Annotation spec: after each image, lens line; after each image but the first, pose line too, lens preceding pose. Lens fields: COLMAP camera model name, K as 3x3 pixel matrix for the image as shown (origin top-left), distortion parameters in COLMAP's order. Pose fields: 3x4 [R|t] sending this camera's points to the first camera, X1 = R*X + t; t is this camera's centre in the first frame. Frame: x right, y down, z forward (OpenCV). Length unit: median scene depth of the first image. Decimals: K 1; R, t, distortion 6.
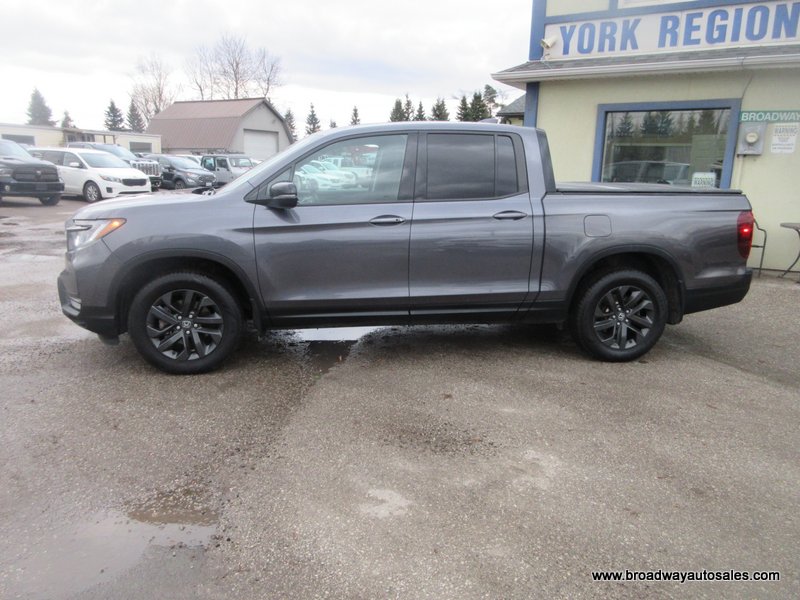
lens RADIAL K [[602.8, 0, 400.0], [0, 602.8, 300.0], [0, 0, 1]] dist [-0.001386, -0.002850]
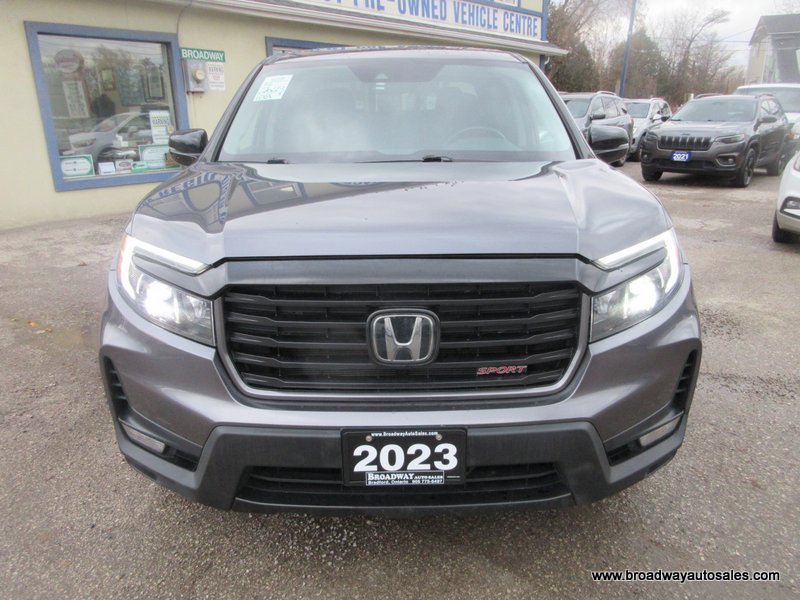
lens RADIAL K [[602.8, 0, 400.0], [0, 602.8, 300.0], [0, 0, 1]] dist [-0.001386, -0.002850]
pose [[0.128692, -0.315495, 0.940160, -0.447945], [0.231086, 0.931485, 0.280953, -0.118531], [-0.964385, 0.181101, 0.192781, 0.526414]]
